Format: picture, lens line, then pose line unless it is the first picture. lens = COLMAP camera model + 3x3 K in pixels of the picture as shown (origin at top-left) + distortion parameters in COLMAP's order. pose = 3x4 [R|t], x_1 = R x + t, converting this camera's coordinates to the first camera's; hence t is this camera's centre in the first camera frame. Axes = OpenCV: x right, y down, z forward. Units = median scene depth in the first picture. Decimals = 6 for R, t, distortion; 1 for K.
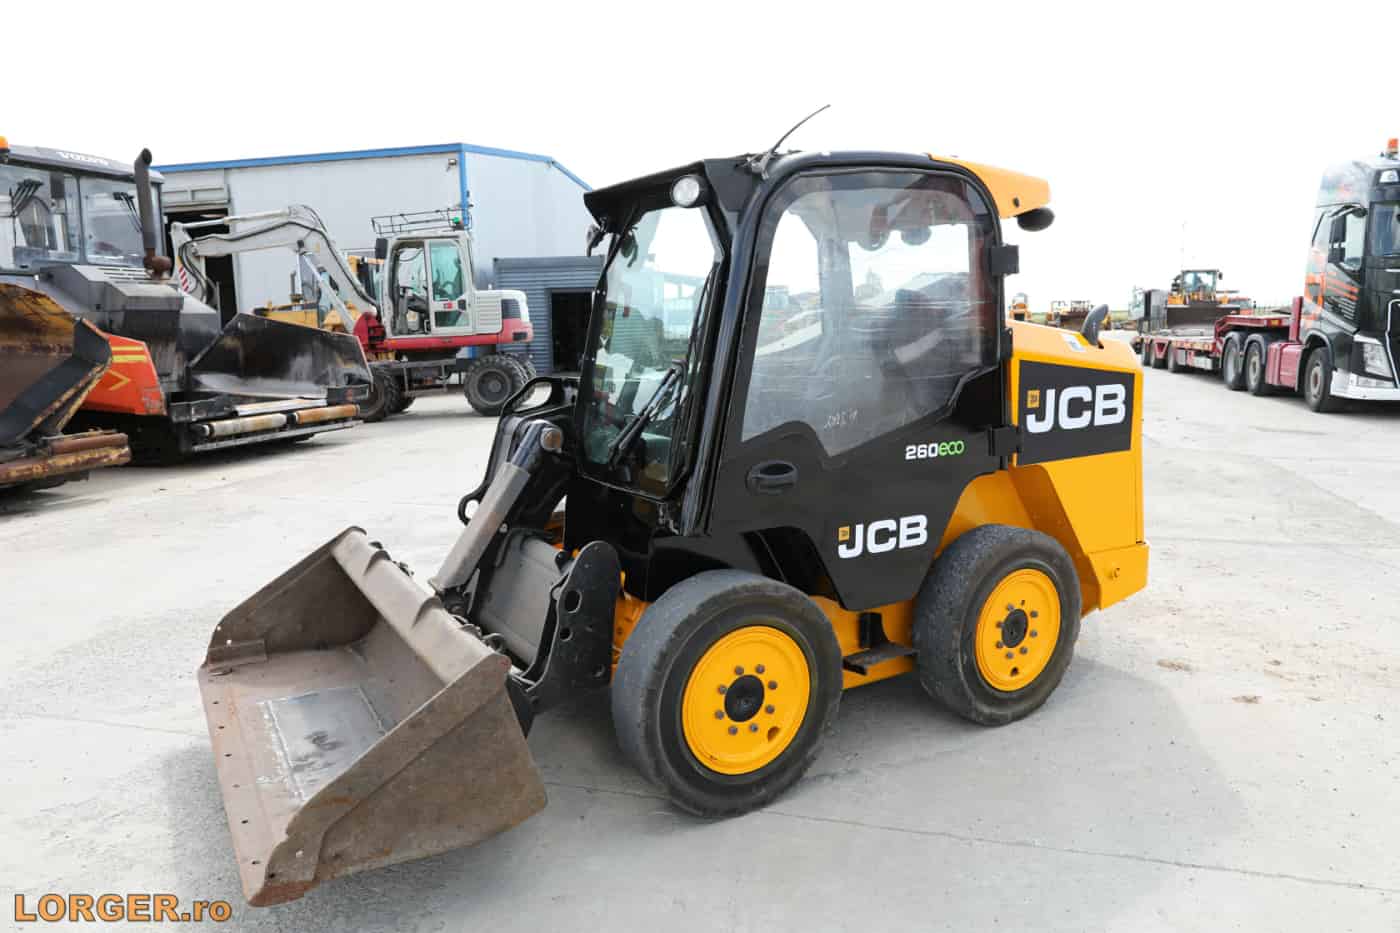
lens RADIAL K [[951.8, 0, 700.0], [0, 951.8, 466.5], [0, 0, 1]] dist [-0.006960, 0.001830]
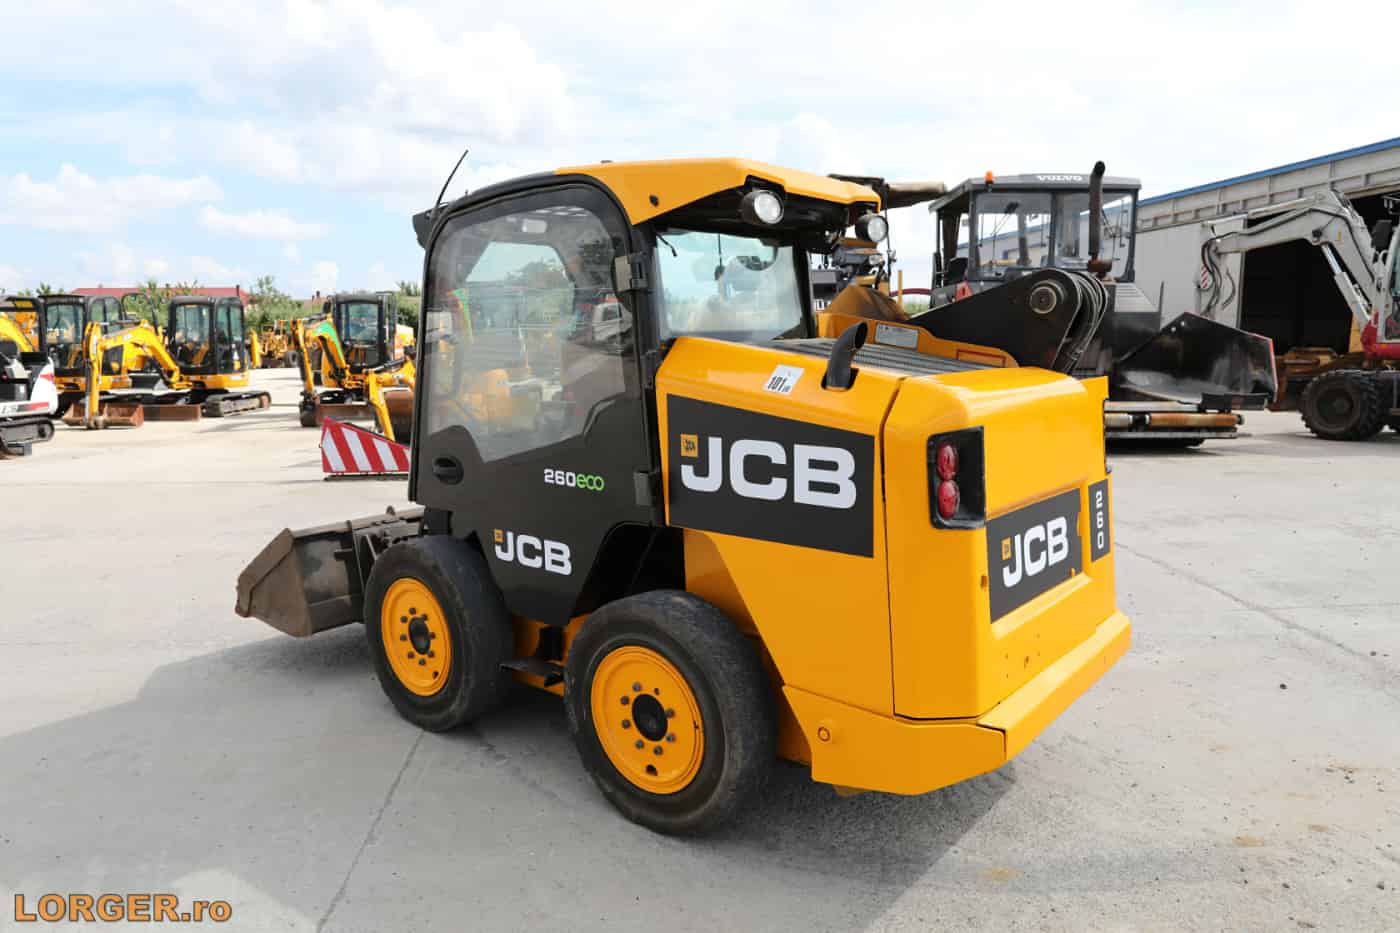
lens RADIAL K [[951.8, 0, 700.0], [0, 951.8, 466.5], [0, 0, 1]] dist [-0.006960, 0.001830]
pose [[0.314908, 0.149965, -0.937200, 1.085730], [-0.141590, 0.983812, 0.109848, -0.140921], [0.938502, 0.098106, 0.331044, 0.746213]]
